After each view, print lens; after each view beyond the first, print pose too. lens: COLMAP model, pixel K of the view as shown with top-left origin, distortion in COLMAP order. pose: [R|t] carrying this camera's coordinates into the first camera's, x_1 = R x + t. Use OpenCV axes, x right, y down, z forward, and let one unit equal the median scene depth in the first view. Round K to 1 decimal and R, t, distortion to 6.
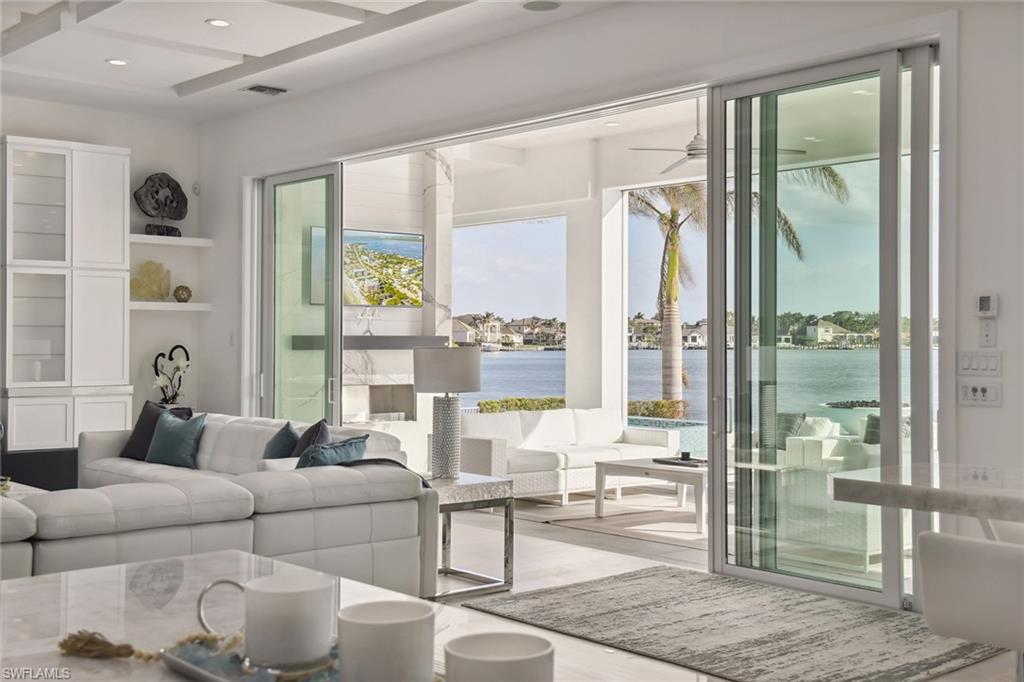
lens RADIAL K [[1177.5, 0, 511.6], [0, 1177.5, 330.8], [0, 0, 1]] dist [0.098691, 0.003928]
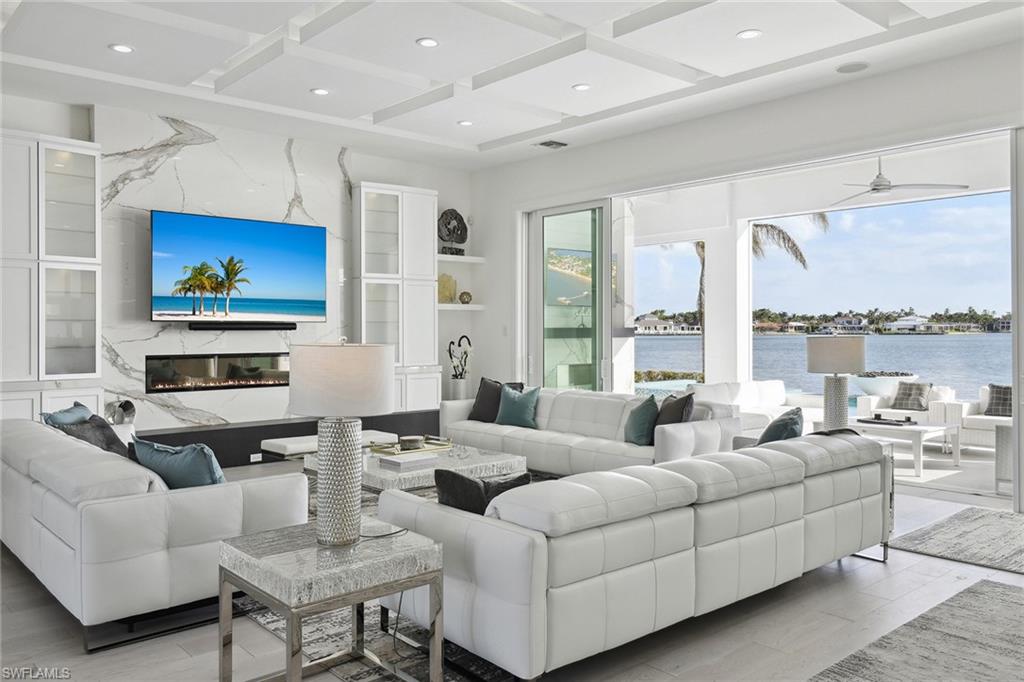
lens RADIAL K [[794.9, 0, 515.3], [0, 794.9, 329.3], [0, 0, 1]] dist [0.058288, -0.080350]
pose [[0.999963, -0.006775, 0.005367, -0.234241], [0.006738, 0.999953, 0.006955, -0.001013], [-0.005413, -0.006919, 0.999961, 0.091631]]
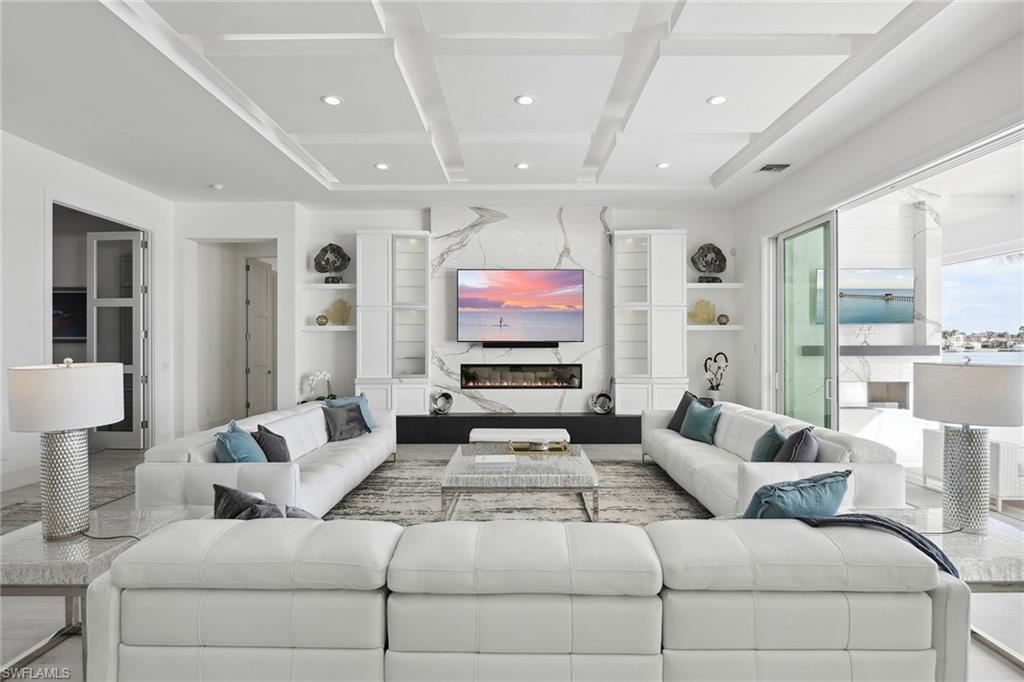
lens RADIAL K [[521.8, 0, 512.6], [0, 521.8, 344.2], [0, 0, 1]] dist [-0.012187, -0.000678]
pose [[0.747364, -0.007232, -0.664375, -0.031487], [0.009386, 0.999956, -0.000326, -0.001285], [0.664348, -0.005992, 0.747399, 0.318684]]
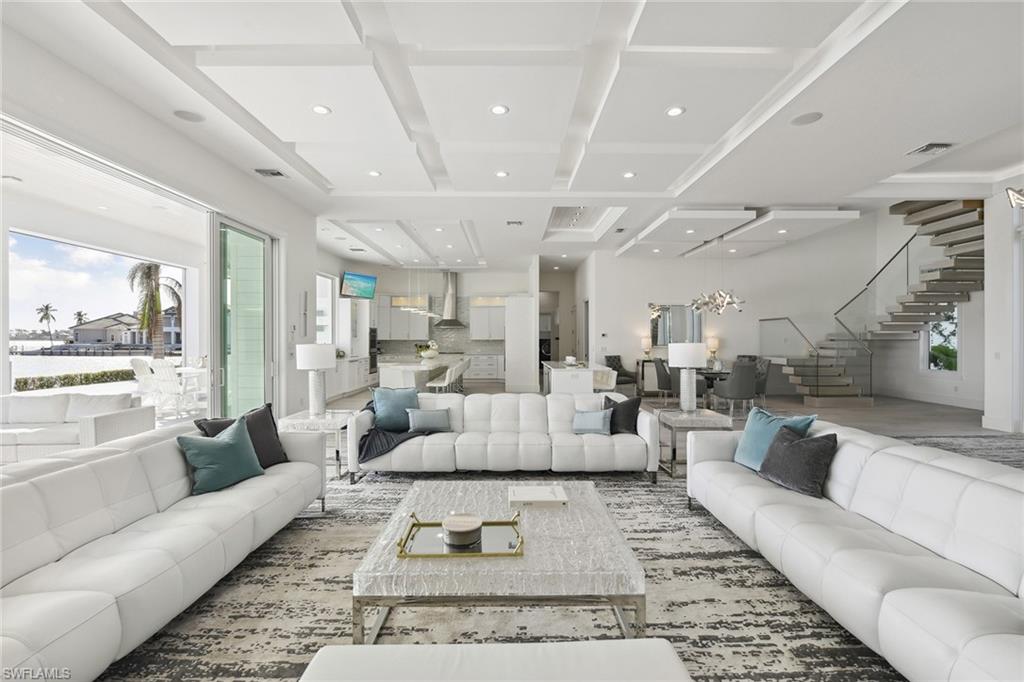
lens RADIAL K [[452.7, 0, 514.7], [0, 452.7, 341.9], [0, 0, 1]] dist [-0.010501, -0.000205]
pose [[-0.758238, -0.009369, 0.651911, -0.444248], [-0.006431, 0.999956, 0.006891, 0.002043], [-0.651947, 0.001032, -0.758264, 0.787084]]
